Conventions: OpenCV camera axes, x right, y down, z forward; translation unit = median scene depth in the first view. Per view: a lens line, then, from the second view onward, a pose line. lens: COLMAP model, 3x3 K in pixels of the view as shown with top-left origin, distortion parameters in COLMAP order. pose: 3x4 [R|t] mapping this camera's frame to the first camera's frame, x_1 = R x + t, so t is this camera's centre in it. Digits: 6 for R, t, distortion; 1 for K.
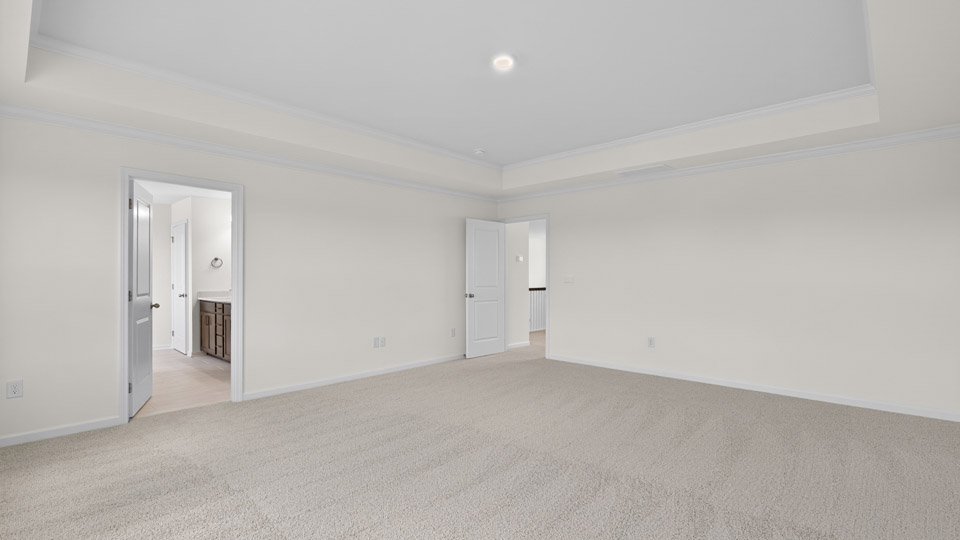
lens RADIAL K [[438.6, 0, 482.2], [0, 438.6, 268.5], [0, 0, 1]] dist [0.000375, -0.000337]
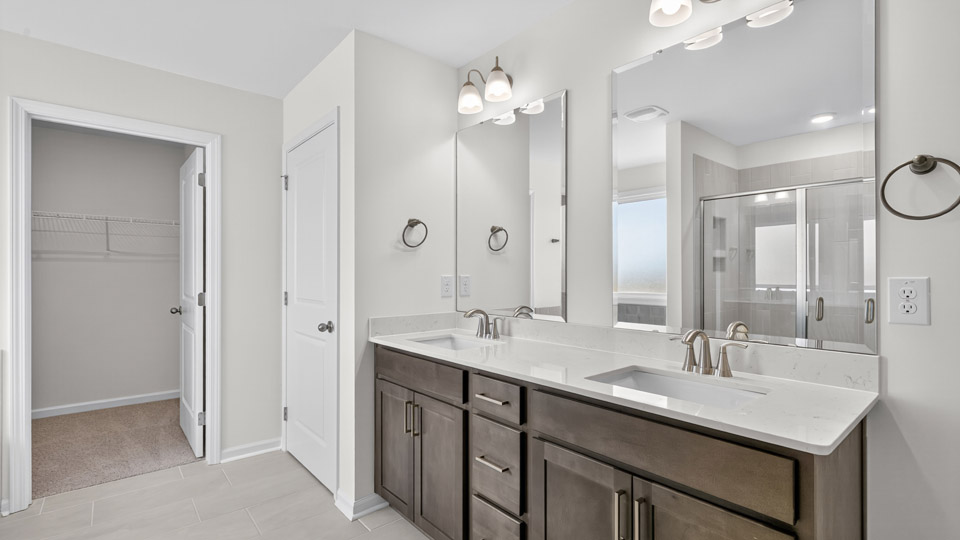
lens RADIAL K [[438.6, 0, 482.2], [0, 438.6, 268.5], [0, 0, 1]] dist [0.000375, -0.000337]
pose [[0.993489, 0.008582, -0.113608, -0.514771], [-0.008438, 0.999963, 0.001752, 0.013660], [0.113619, -0.000782, 0.993524, 0.663740]]
